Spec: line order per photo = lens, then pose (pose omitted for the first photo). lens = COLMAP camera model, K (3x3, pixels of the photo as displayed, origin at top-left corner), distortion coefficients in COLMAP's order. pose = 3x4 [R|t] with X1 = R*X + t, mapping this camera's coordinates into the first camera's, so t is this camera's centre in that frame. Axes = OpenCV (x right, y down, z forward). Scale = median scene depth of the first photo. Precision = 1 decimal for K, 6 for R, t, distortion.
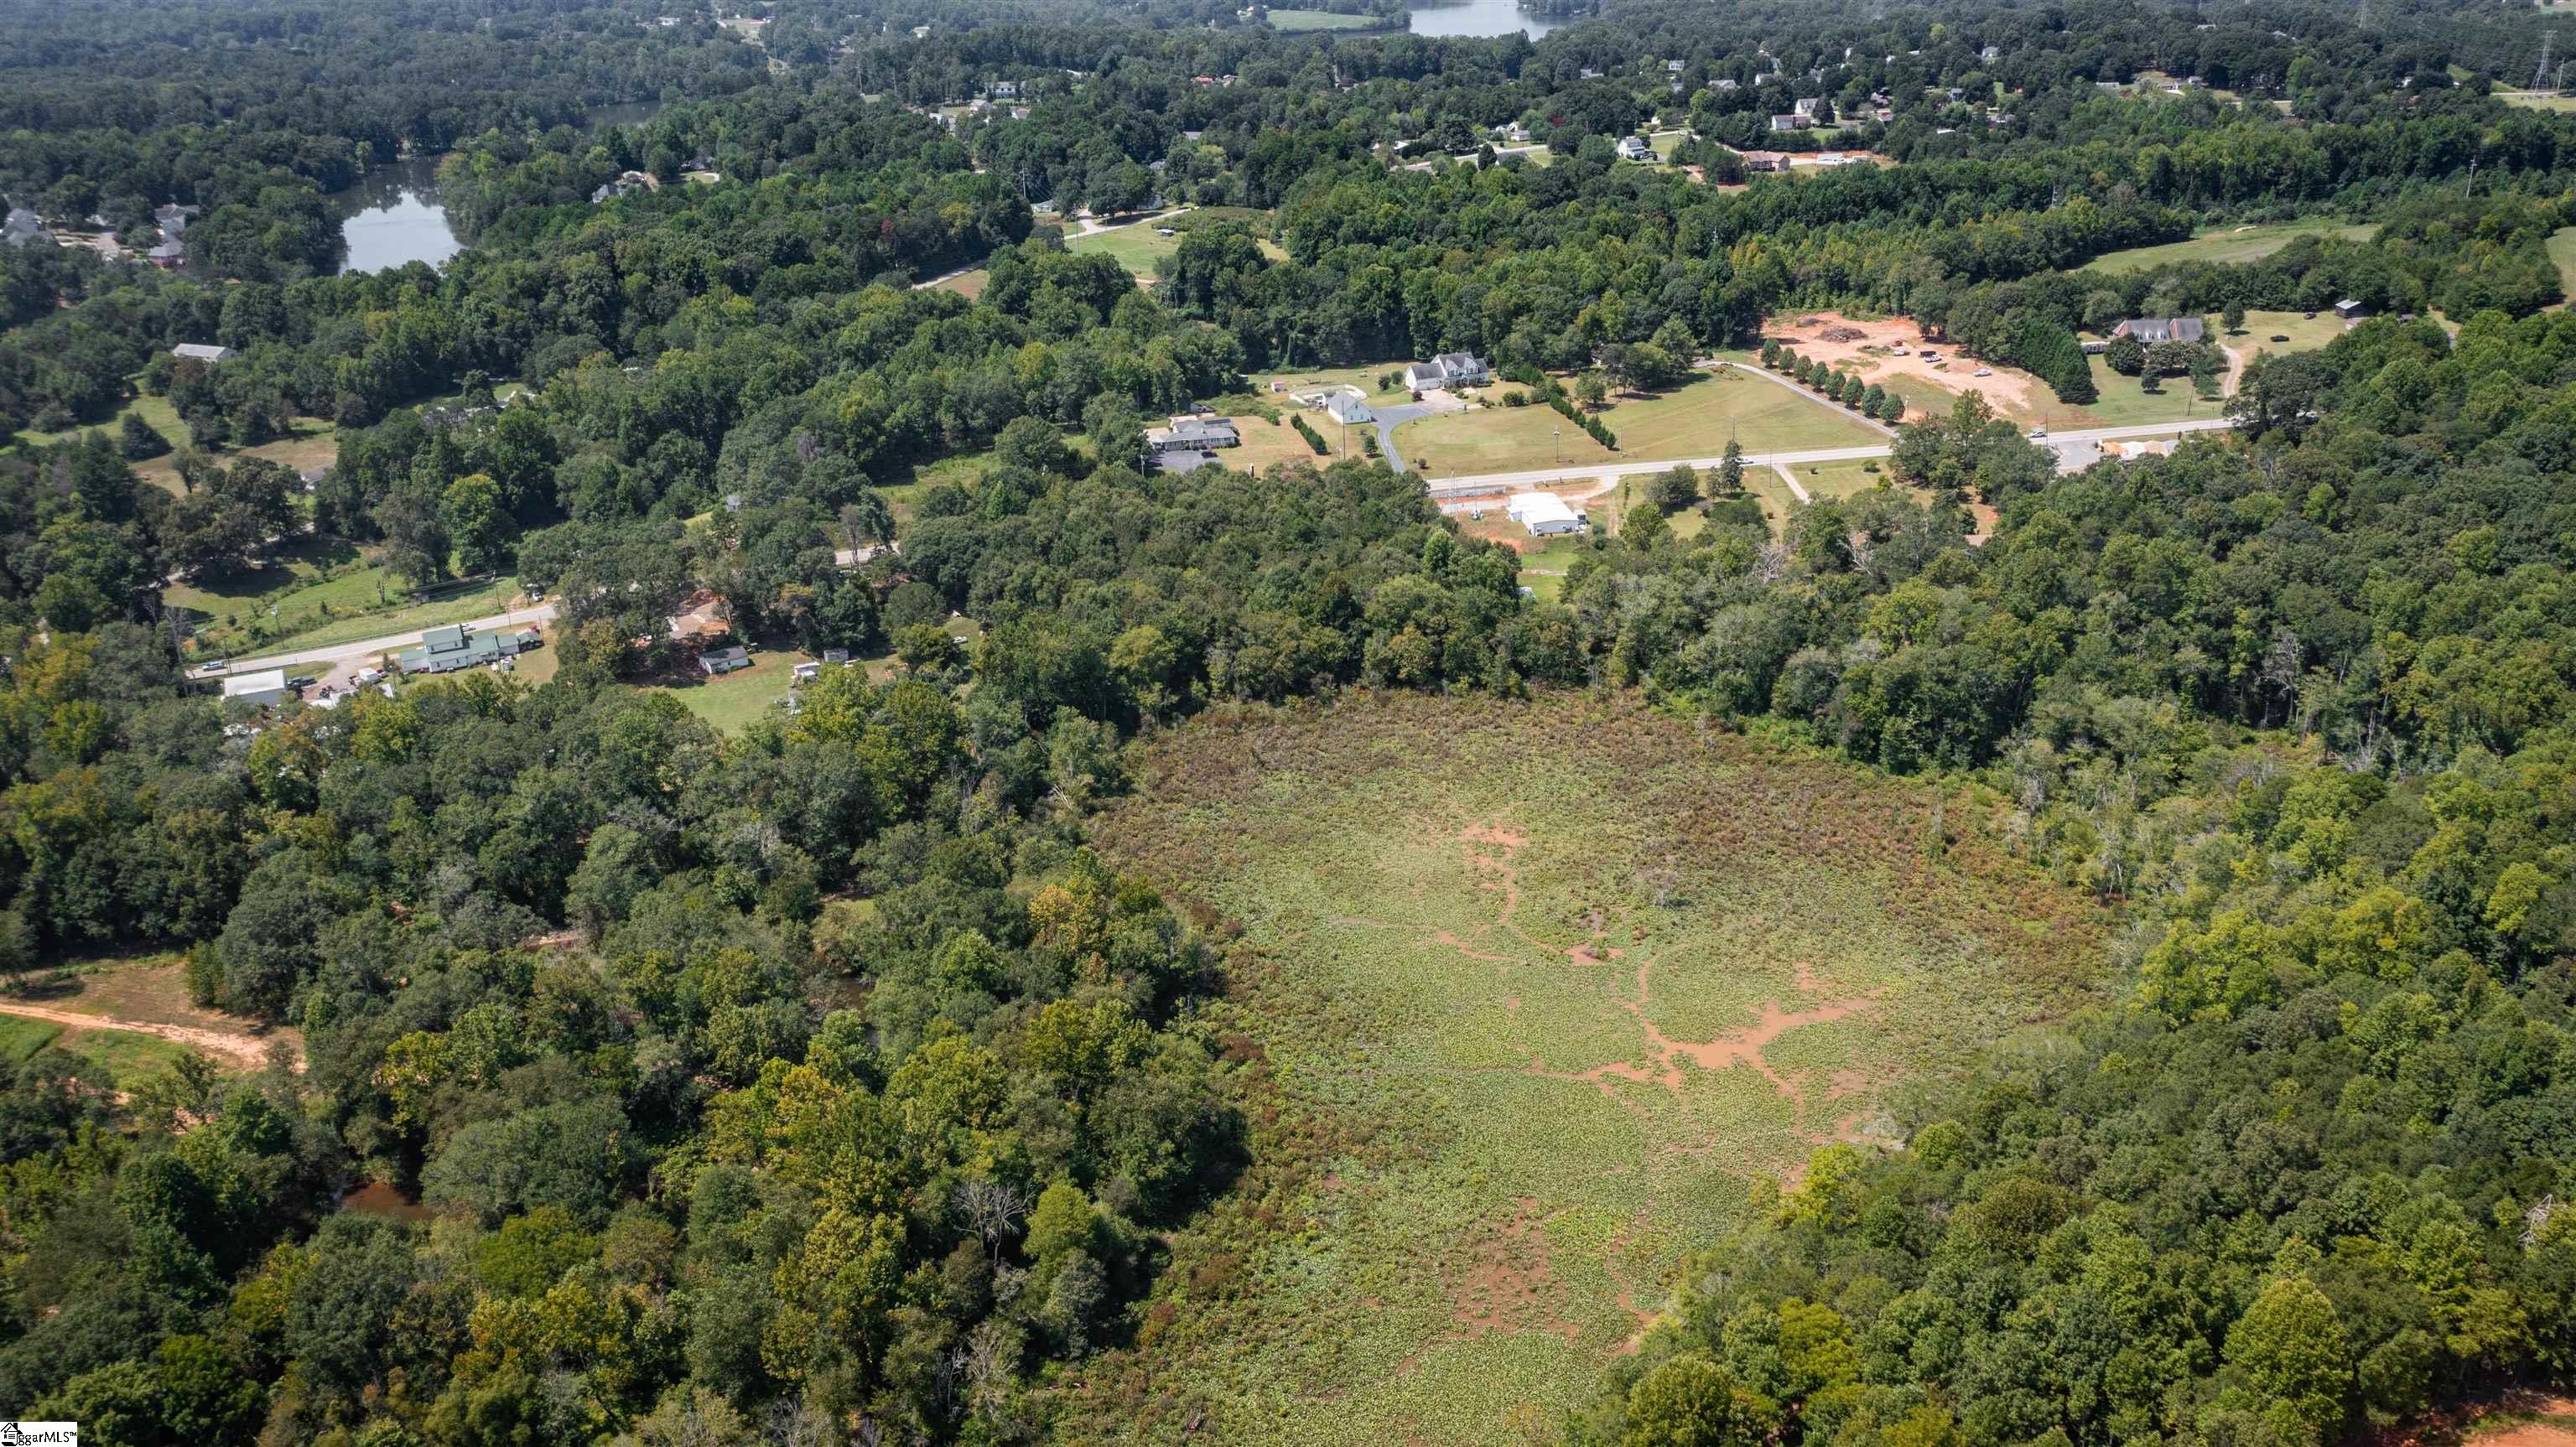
lens RADIAL K [[2041.9, 0, 1288.0], [0, 2041.9, 723.5], [0, 0, 1]] dist [-0.032688, 0.001627]
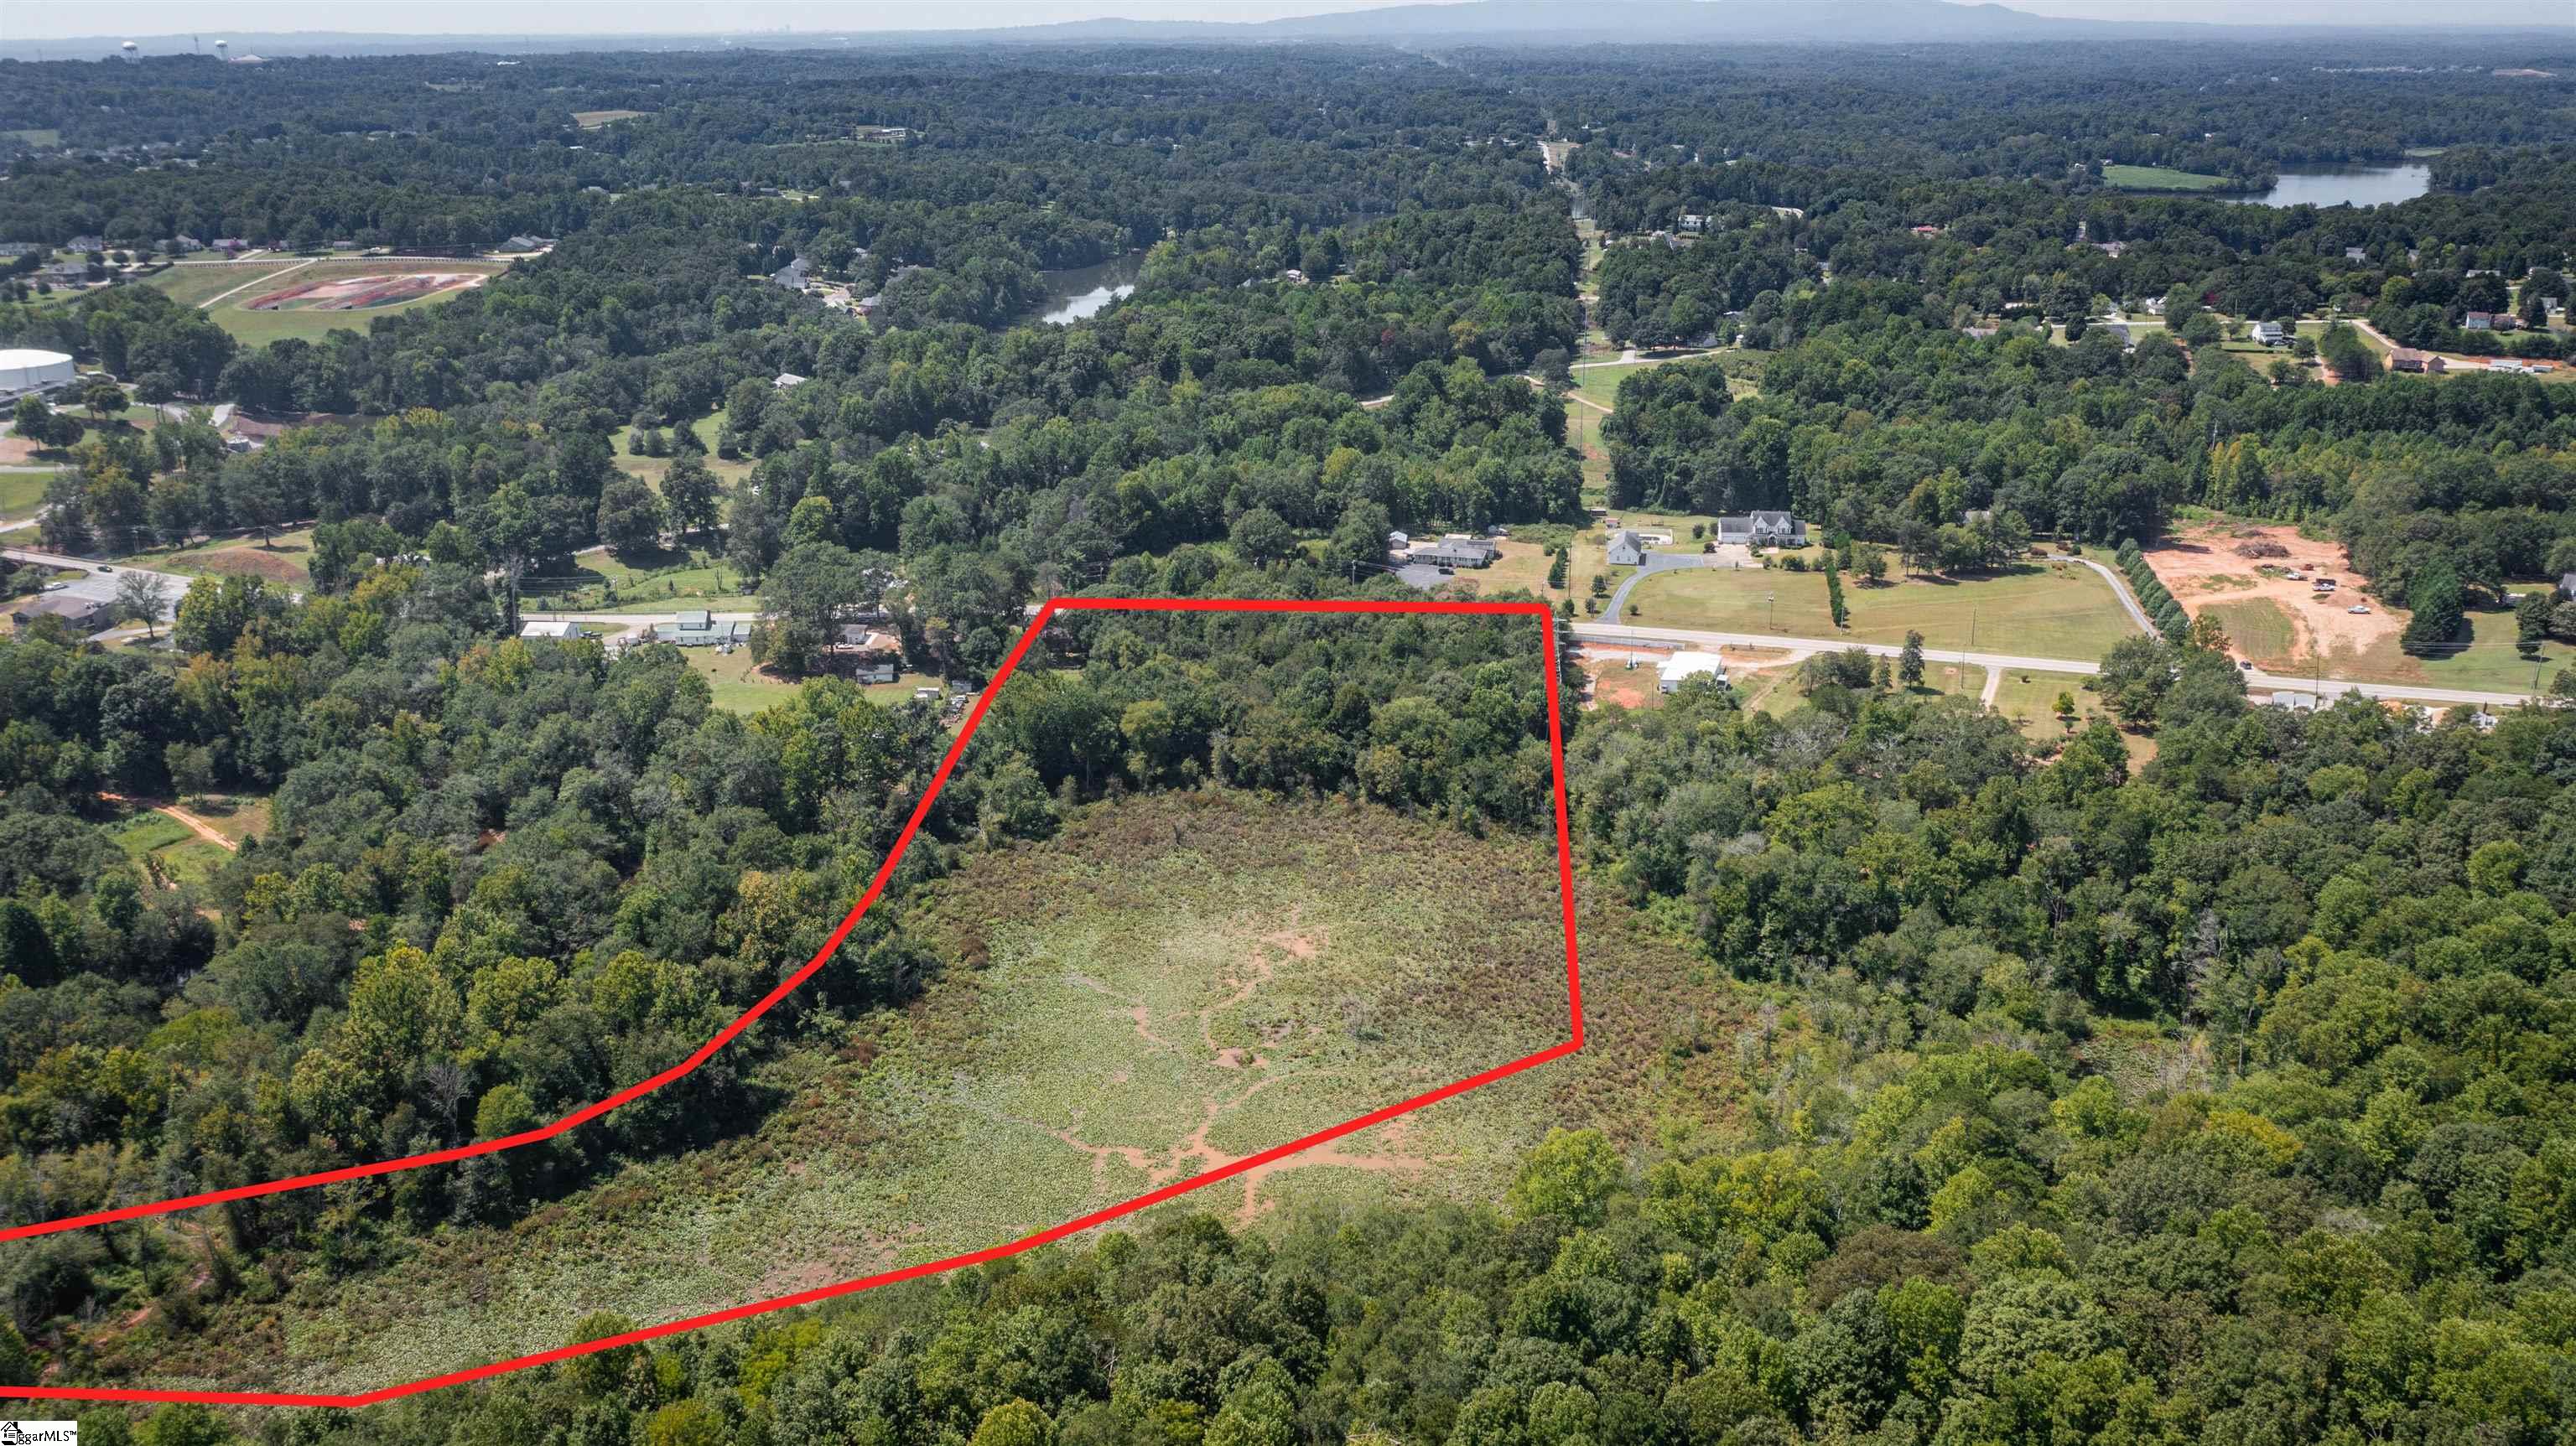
lens RADIAL K [[2083.5, 0, 1288.0], [0, 2083.5, 723.0], [0, 0, 1]] dist [-0.022128, 0.009497]
pose [[0.891198, 0.170323, -0.420423, 0.350196], [-0.196759, 0.980249, -0.019962, -0.021354], [0.408719, 0.100512, 0.907109, 0.027786]]
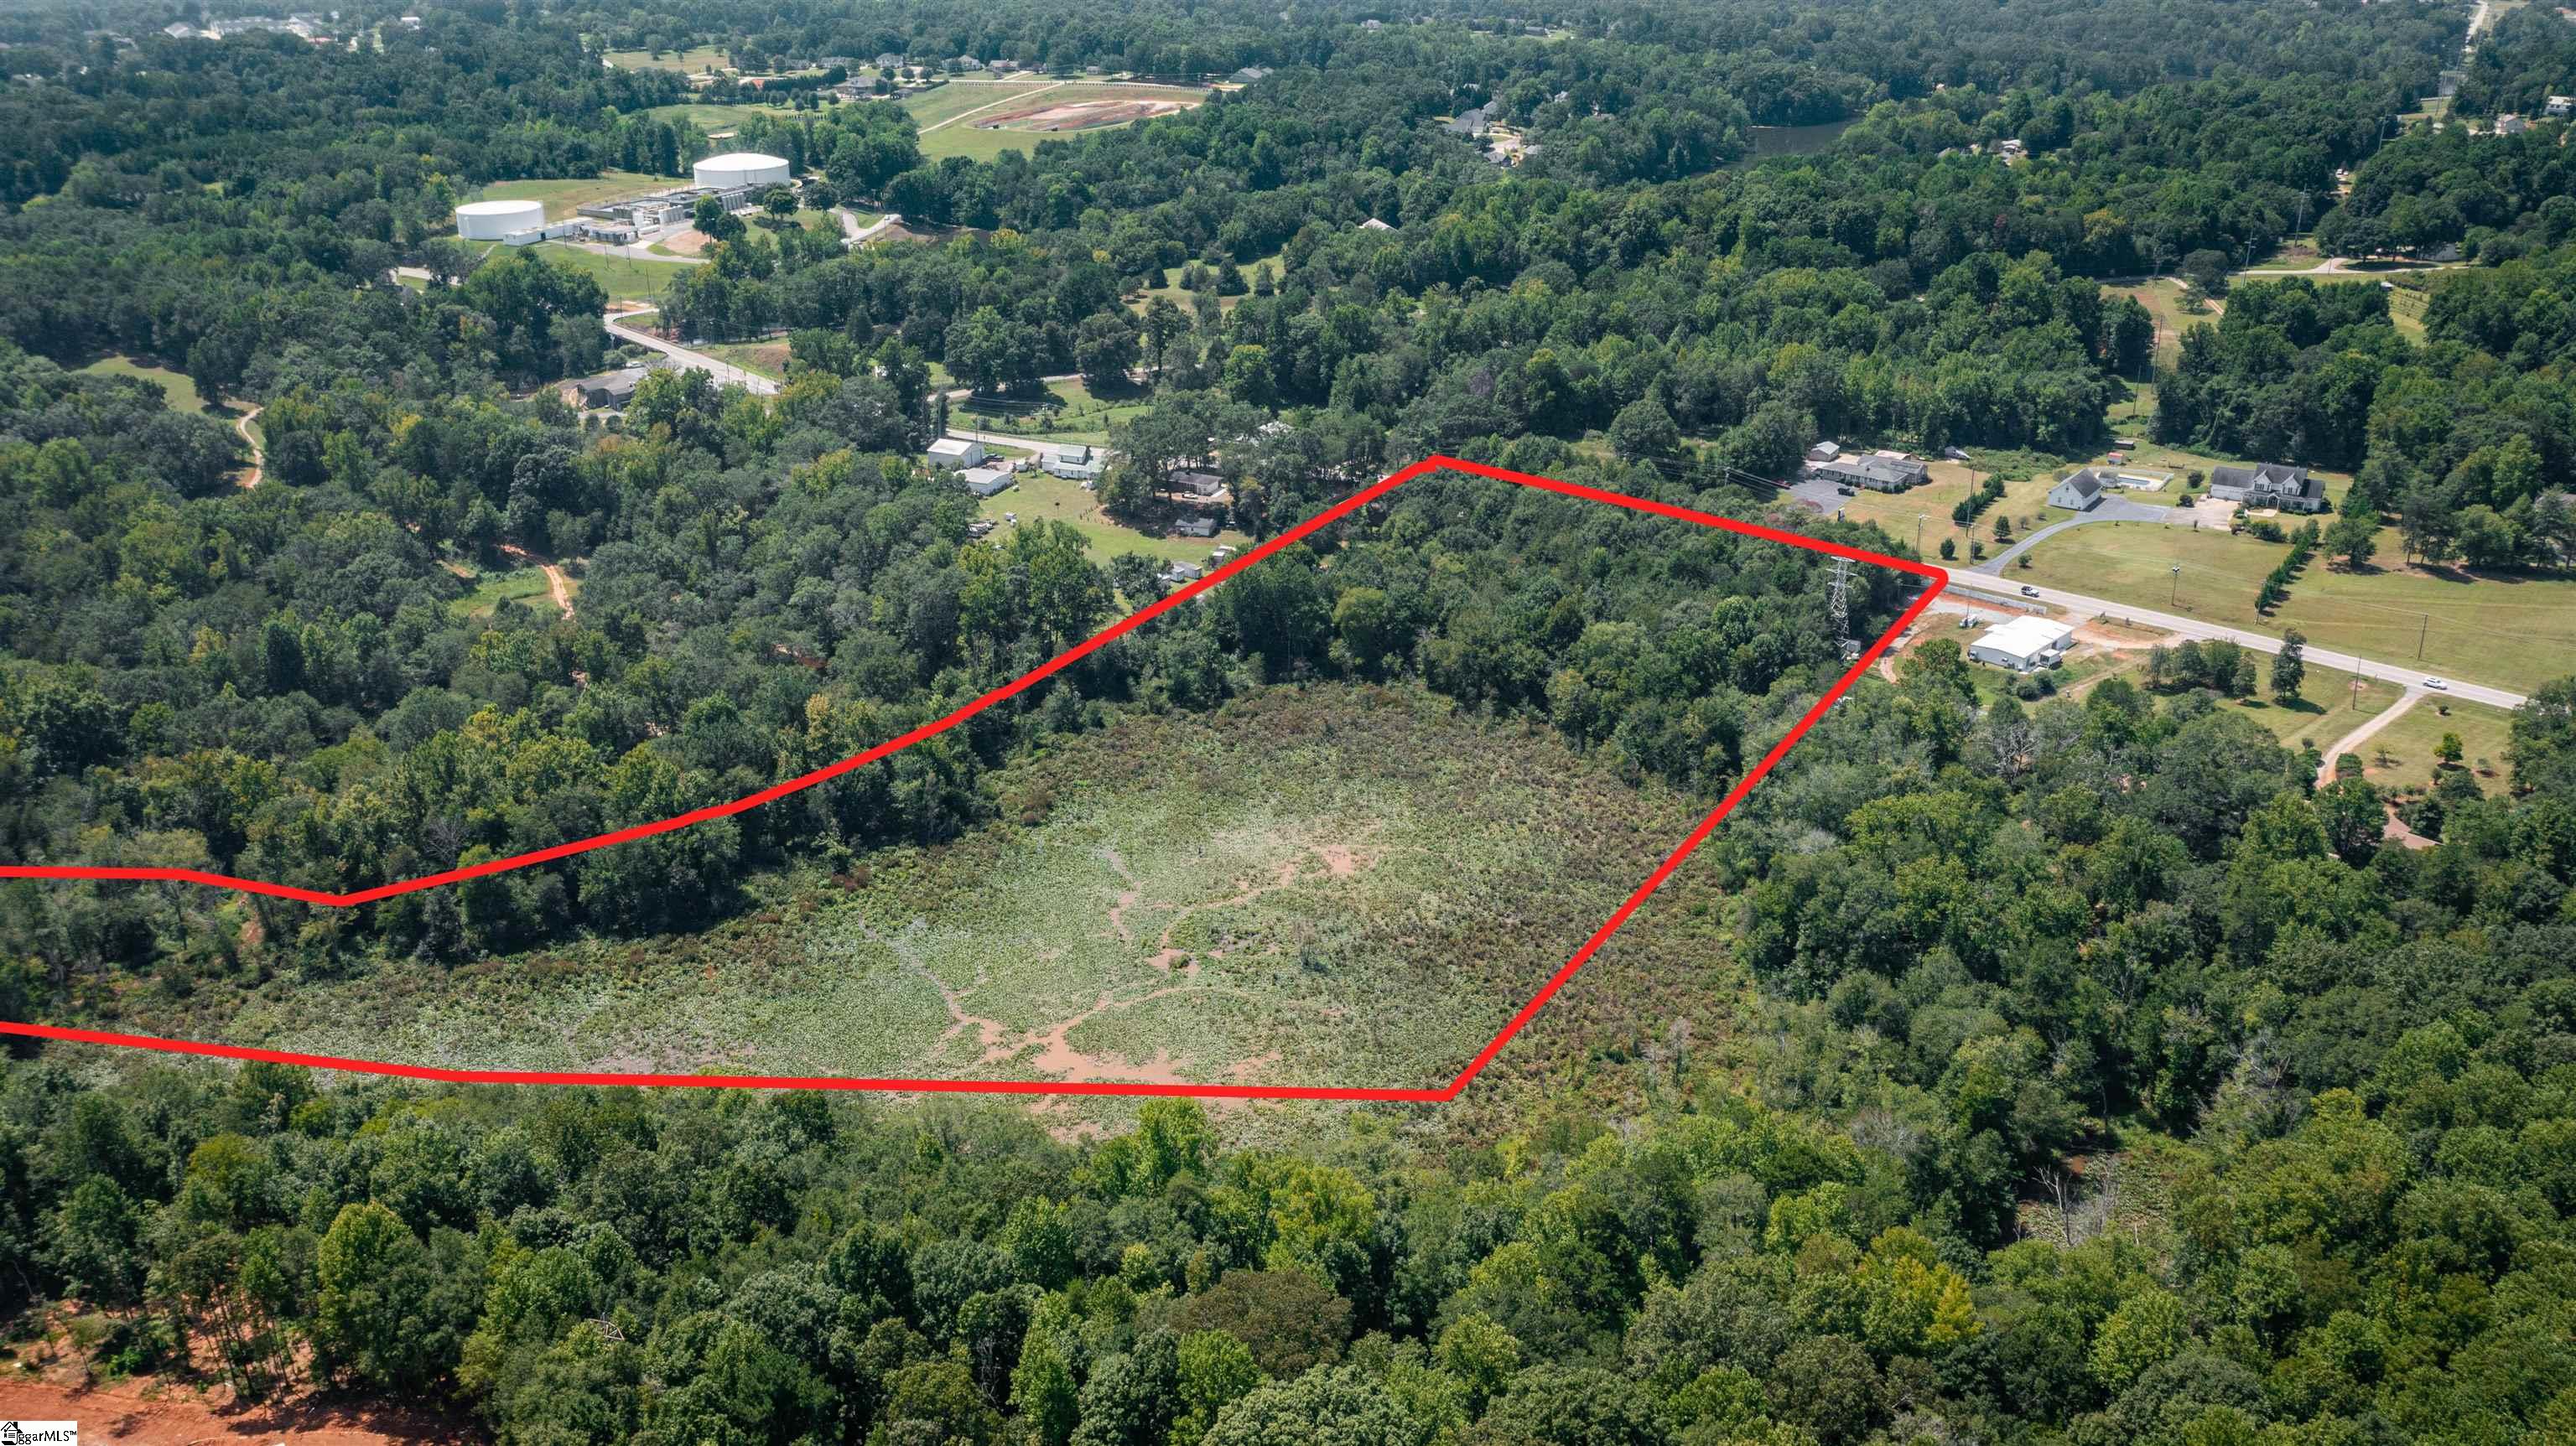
lens RADIAL K [[2127.8, 0, 1267.3], [0, 2127.8, 728.5], [0, 0, 1]] dist [-0.021412, -0.003108]
pose [[0.608171, 0.324322, -0.724530, 0.535096], [-0.315369, 0.936323, 0.154406, -0.100026], [0.728471, 0.134589, 0.671726, 0.195450]]
